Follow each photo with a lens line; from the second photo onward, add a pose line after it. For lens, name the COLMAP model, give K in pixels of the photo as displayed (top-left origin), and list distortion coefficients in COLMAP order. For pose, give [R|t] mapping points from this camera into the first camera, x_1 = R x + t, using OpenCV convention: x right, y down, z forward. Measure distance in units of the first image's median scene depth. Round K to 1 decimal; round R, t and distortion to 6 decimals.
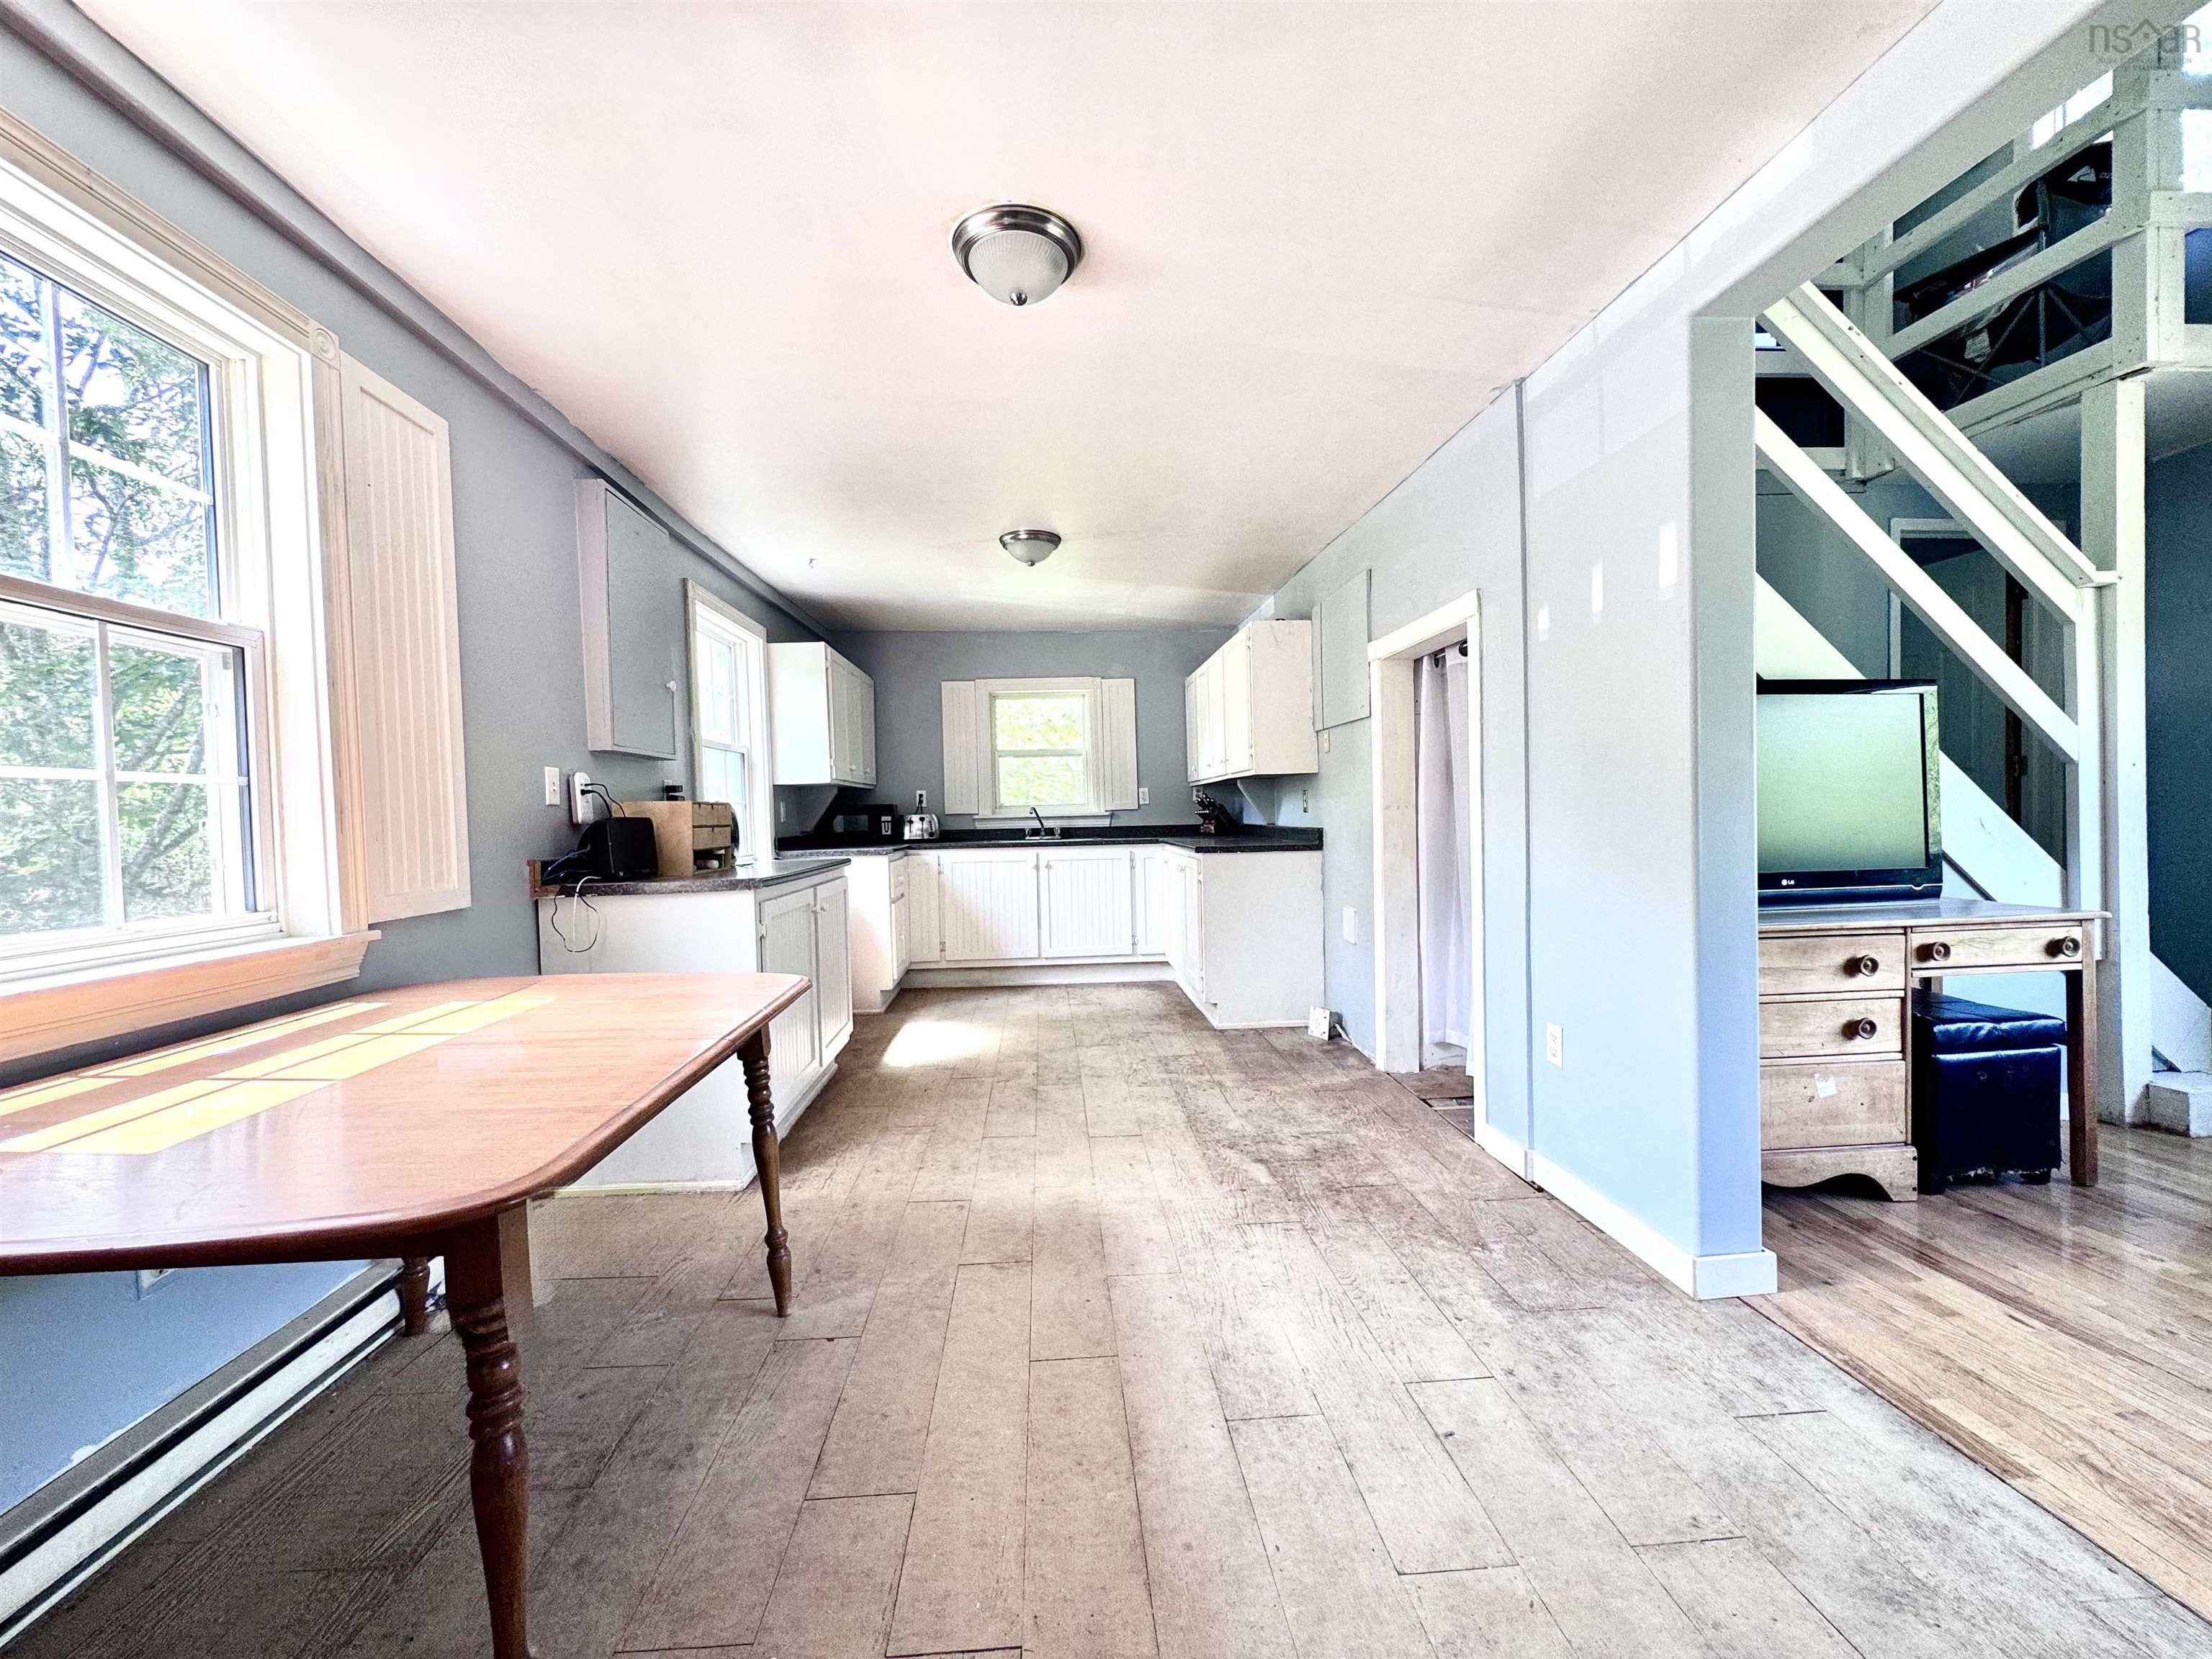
lens RADIAL K [[883.9, 0, 1112.6], [0, 883.9, 825.6], [0, 0, 1]] dist [-0.001746, -0.000390]
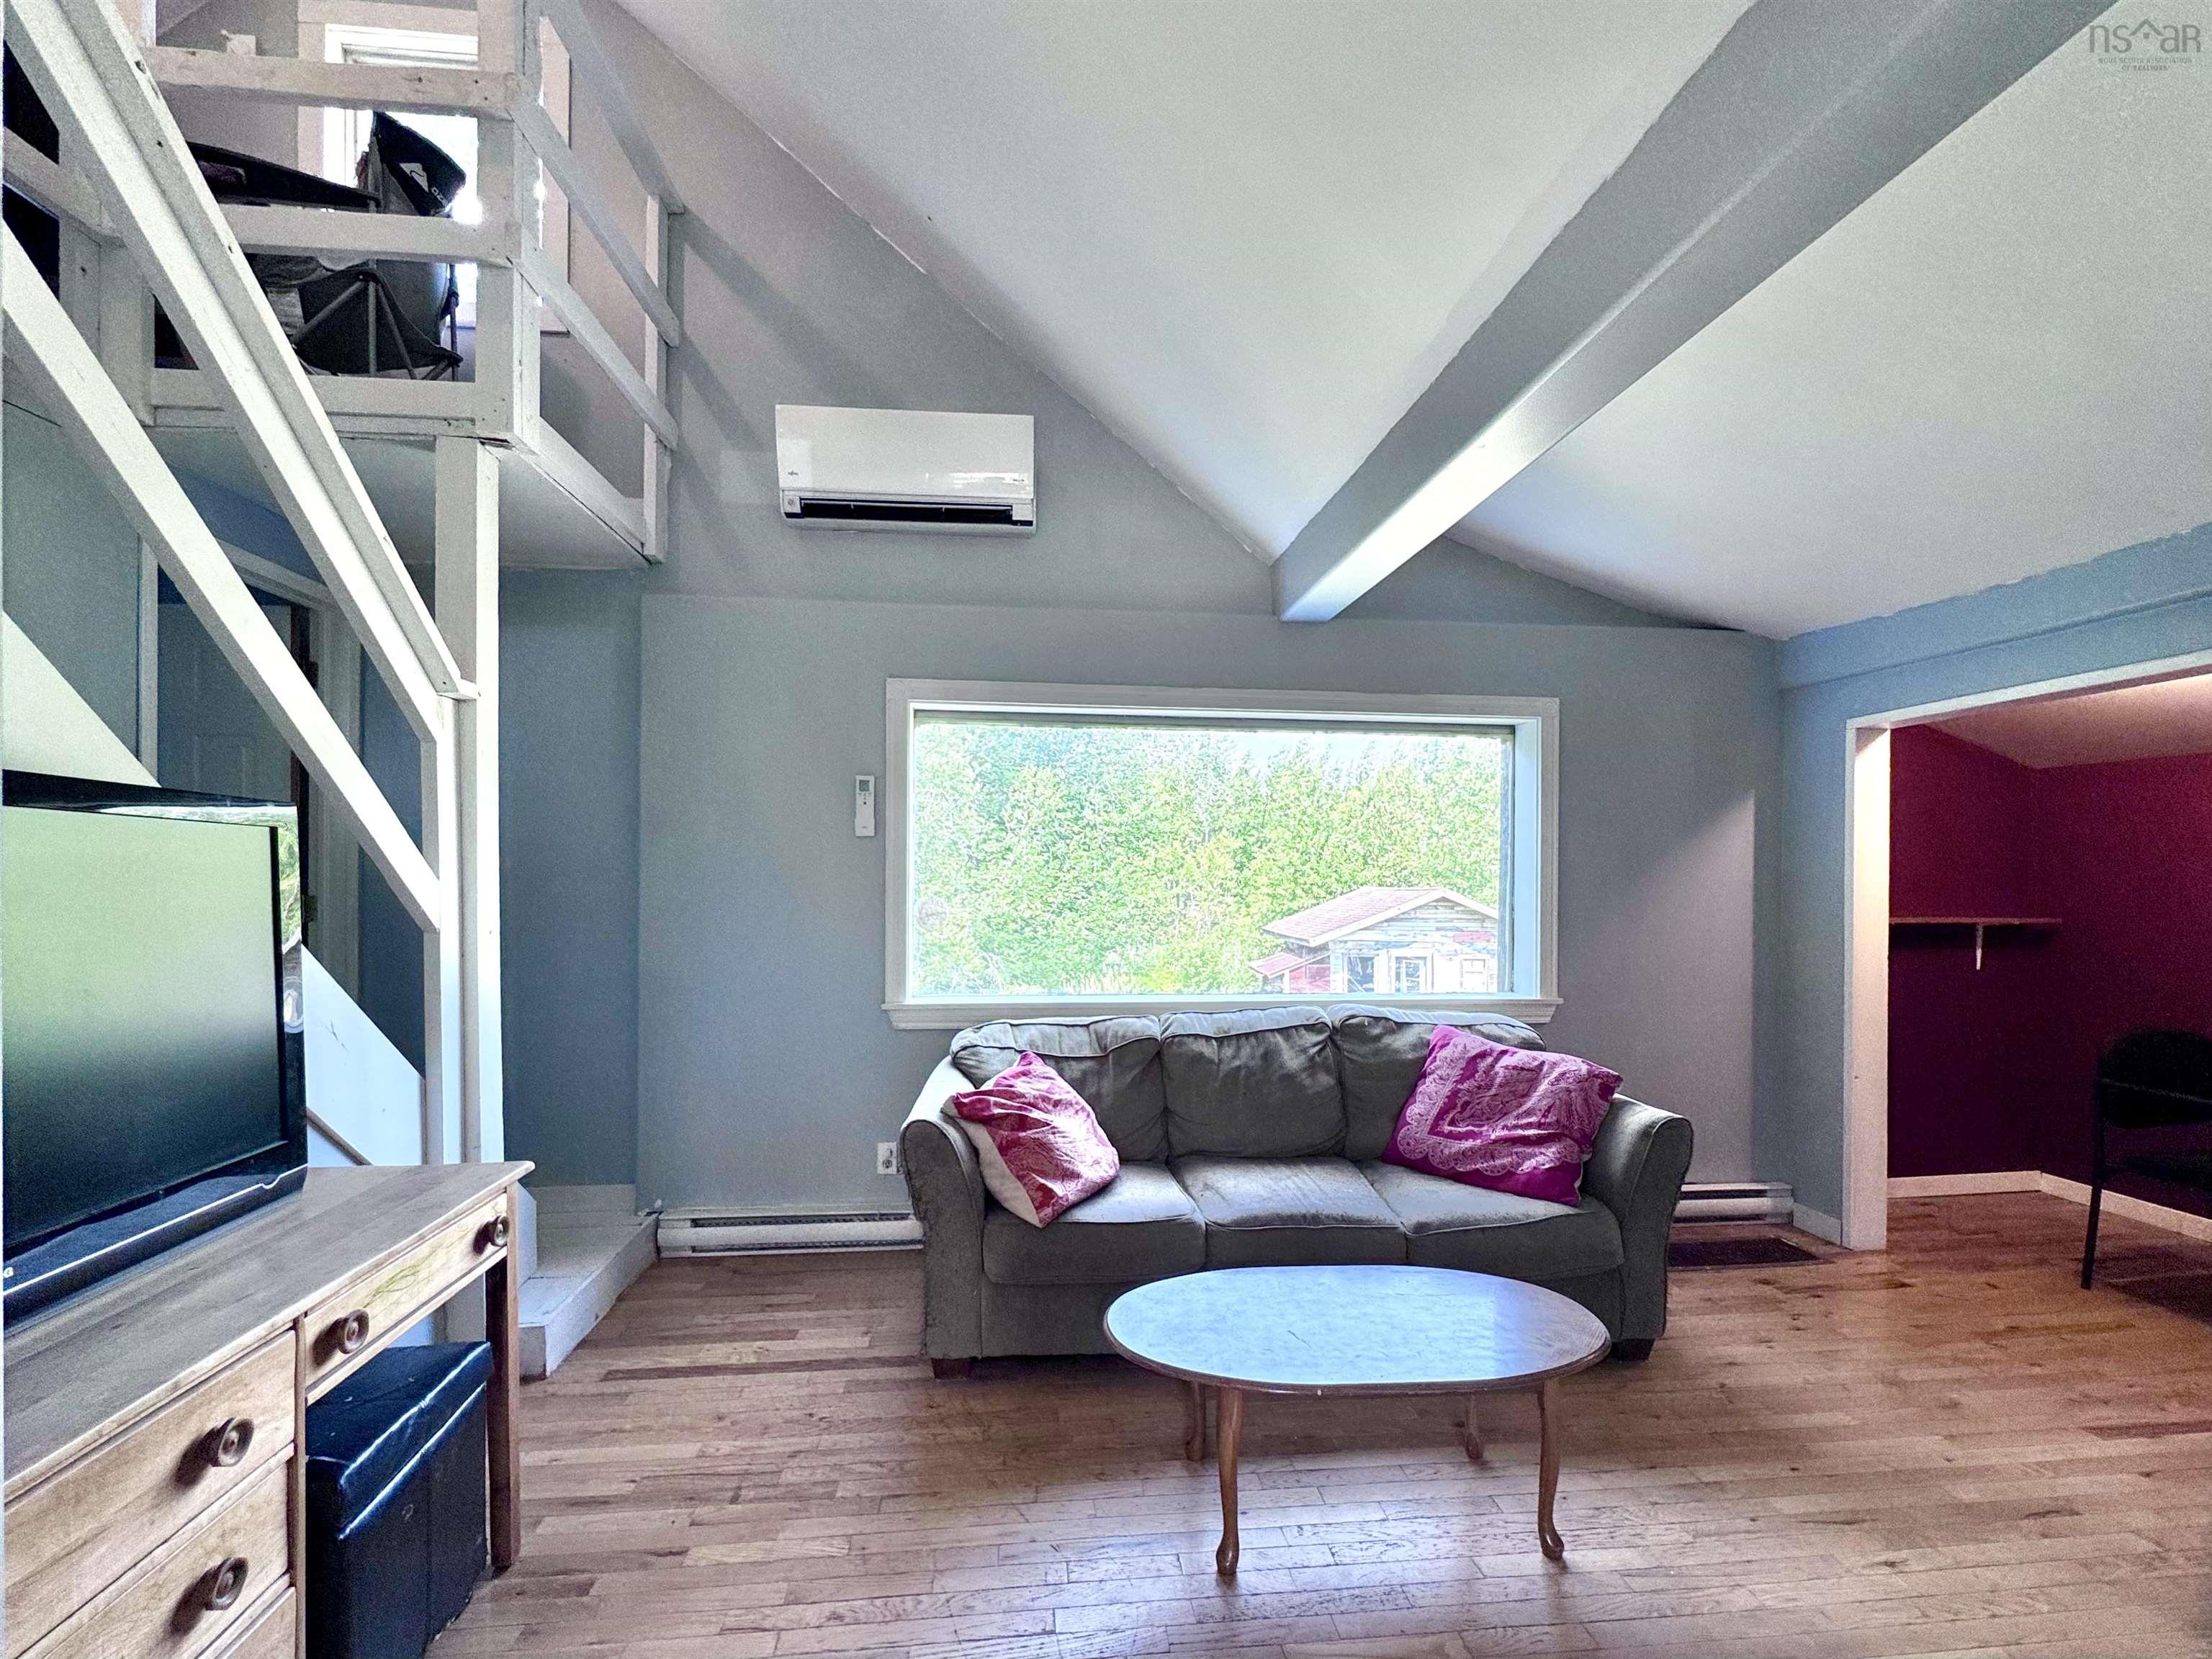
lens RADIAL K [[941.0, 0, 1100.4], [0, 941.0, 883.0], [0, 0, 1]] dist [-0.002711, 0.000512]
pose [[-0.014585, 0.022295, 0.999645, 0.332979], [0.017914, 0.999597, -0.022033, -0.092824], [-0.999733, 0.017586, -0.014978, 0.506286]]
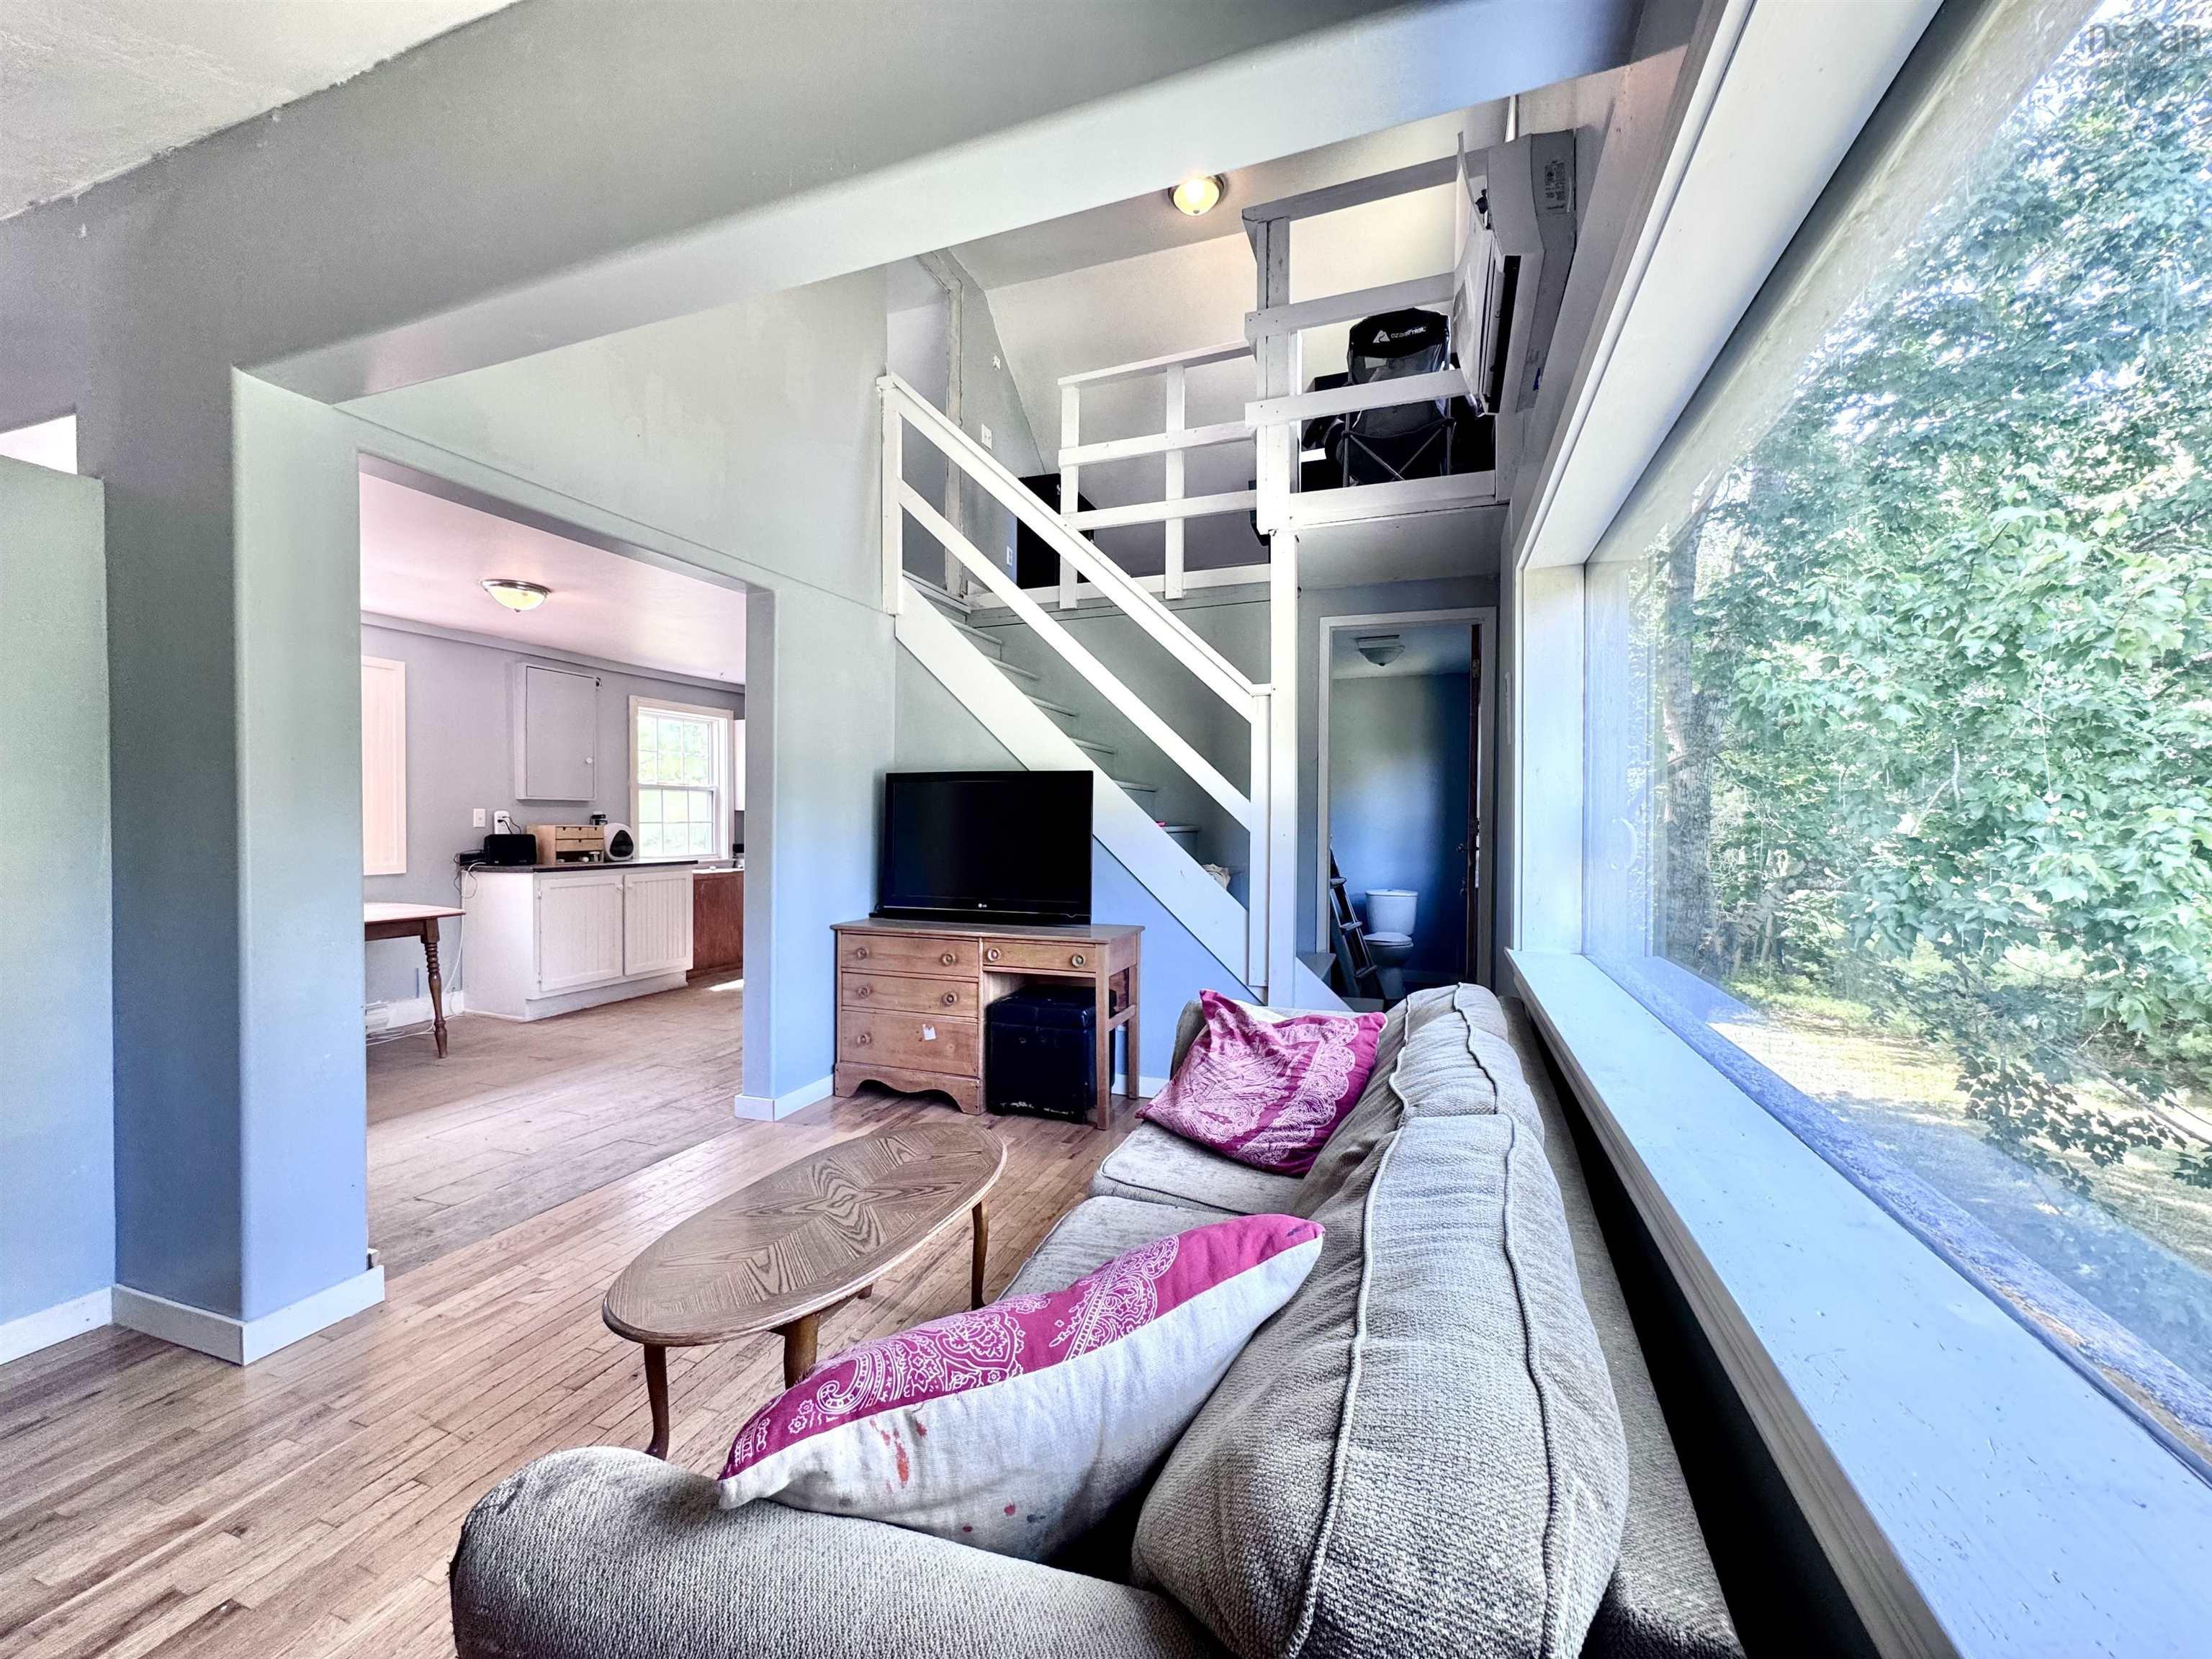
lens RADIAL K [[883.9, 0, 1117.3], [0, 883.9, 827.7], [0, 0, 1]] dist [-0.001746, -0.000390]
pose [[0.911383, 0.033221, -0.410216, 1.590472], [-0.035641, 0.999363, 0.001748, -0.079554], [0.410013, 0.013028, 0.911987, -0.281875]]
